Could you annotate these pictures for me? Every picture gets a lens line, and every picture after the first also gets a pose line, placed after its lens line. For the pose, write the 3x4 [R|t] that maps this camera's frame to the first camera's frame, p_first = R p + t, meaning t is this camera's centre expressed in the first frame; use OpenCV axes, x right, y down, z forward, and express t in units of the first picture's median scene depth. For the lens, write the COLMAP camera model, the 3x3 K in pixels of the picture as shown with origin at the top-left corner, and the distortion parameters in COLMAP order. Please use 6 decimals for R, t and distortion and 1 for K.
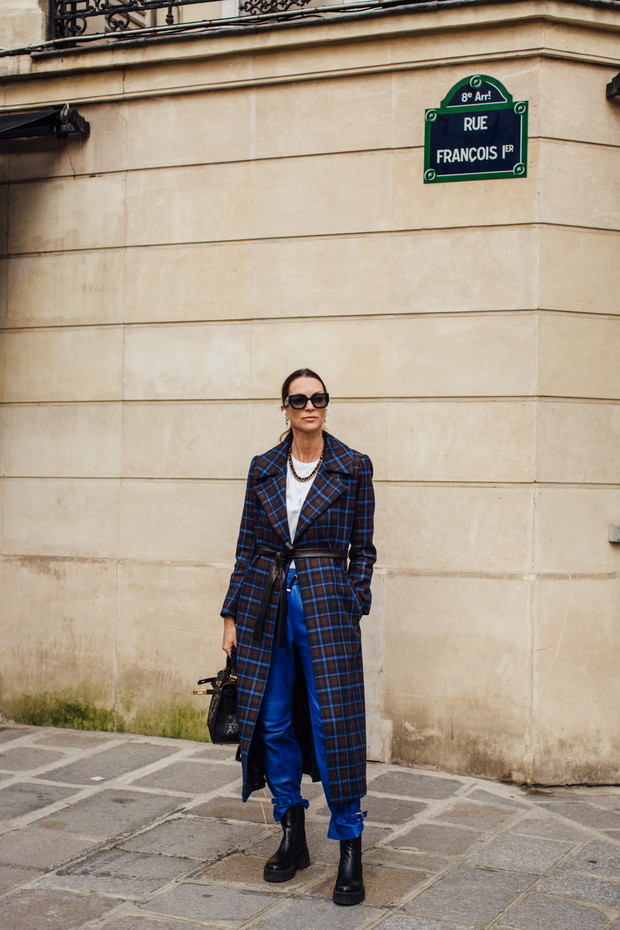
lens RADIAL K [[1338.8, 0, 310.0], [0, 1338.8, 465.0], [0, 0, 1]] dist [-0.017499, 0.440502]
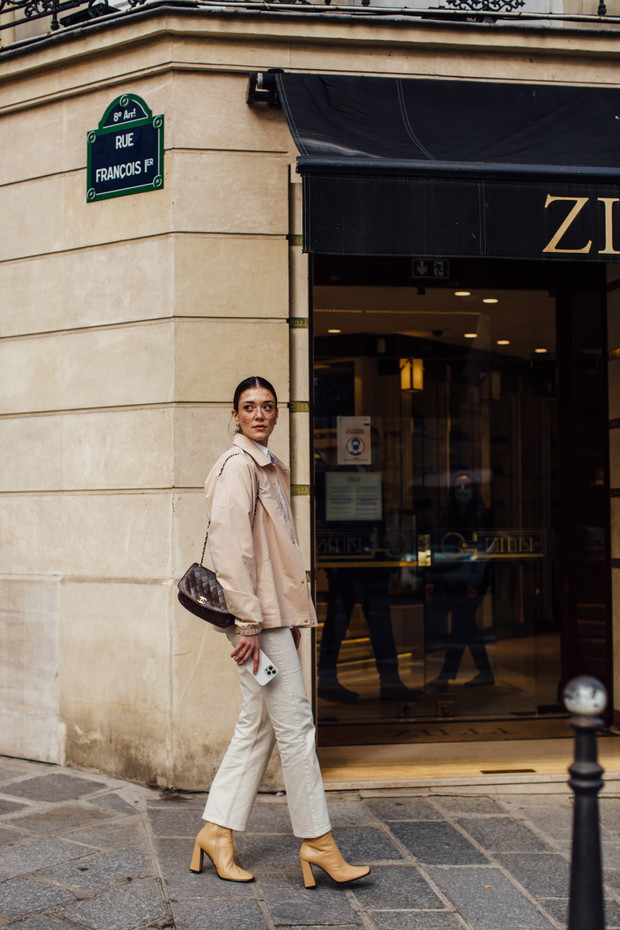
lens RADIAL K [[1338.8, 0, 310.0], [0, 1338.8, 465.0], [0, 0, 1]] dist [-0.017499, 0.440502]
pose [[0.960498, -0.027505, -0.276925, 0.539359], [0.016856, 0.999027, -0.040759, 0.038225], [0.277777, 0.034481, 0.960027, 0.060052]]
